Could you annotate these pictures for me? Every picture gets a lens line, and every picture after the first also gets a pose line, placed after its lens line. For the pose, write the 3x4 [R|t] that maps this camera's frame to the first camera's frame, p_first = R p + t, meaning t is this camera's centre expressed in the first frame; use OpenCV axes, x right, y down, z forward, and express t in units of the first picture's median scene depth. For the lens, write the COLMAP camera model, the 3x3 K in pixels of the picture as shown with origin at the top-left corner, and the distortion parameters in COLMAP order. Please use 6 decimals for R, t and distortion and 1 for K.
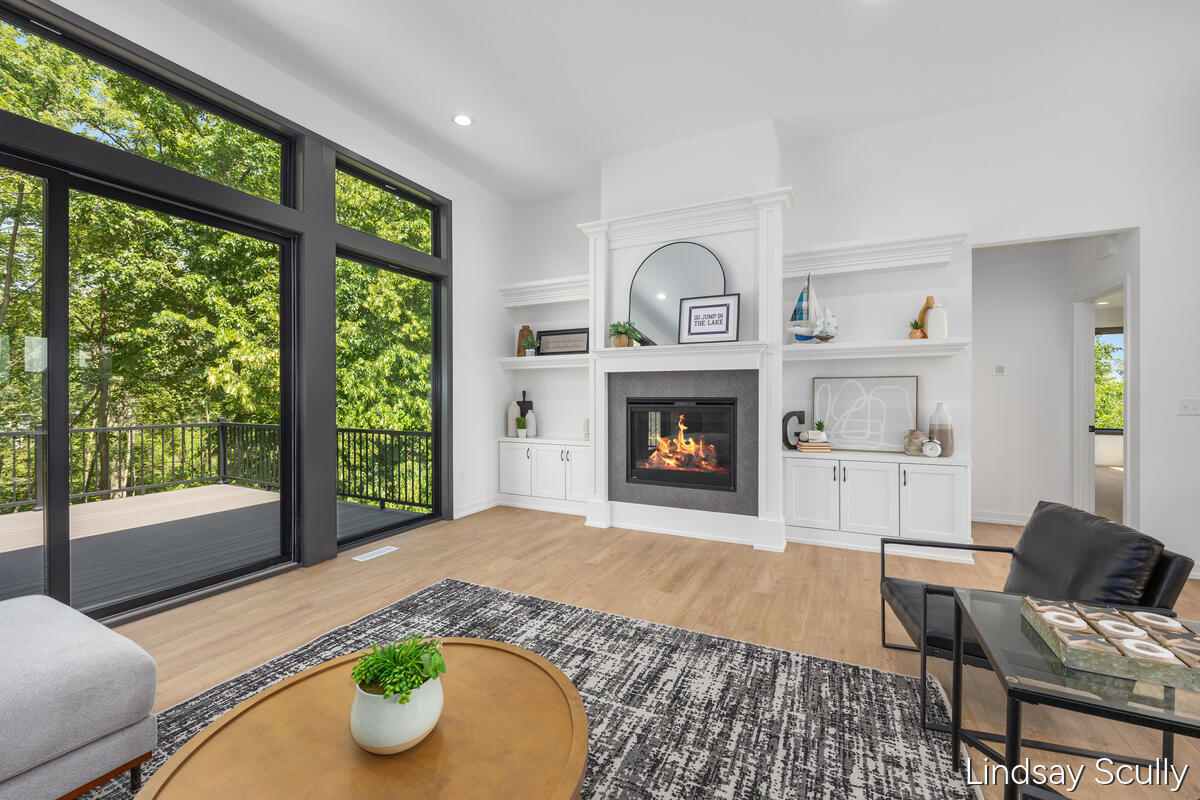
lens RADIAL K [[487.7, 0, 599.4], [0, 487.7, 406.5], [0, 0, 1]] dist [0.027282, 0.000339]
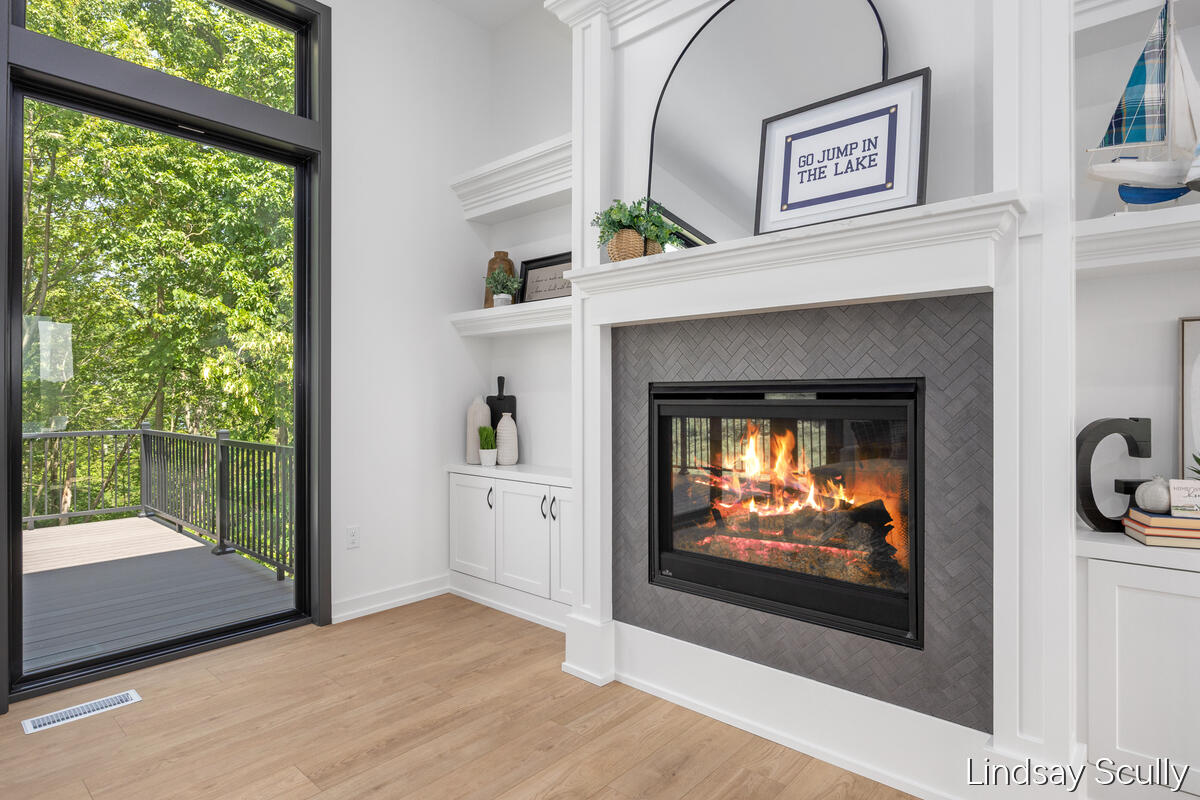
lens RADIAL K [[642.6, 0, 598.3], [0, 642.6, 403.6], [0, 0, 1]] dist [0.004959, 0.000269]
pose [[0.965327, 0.001712, -0.261039, 0.149737], [-0.005478, 0.999891, -0.013702, 0.006835], [0.260987, 0.014657, 0.965231, 0.421179]]
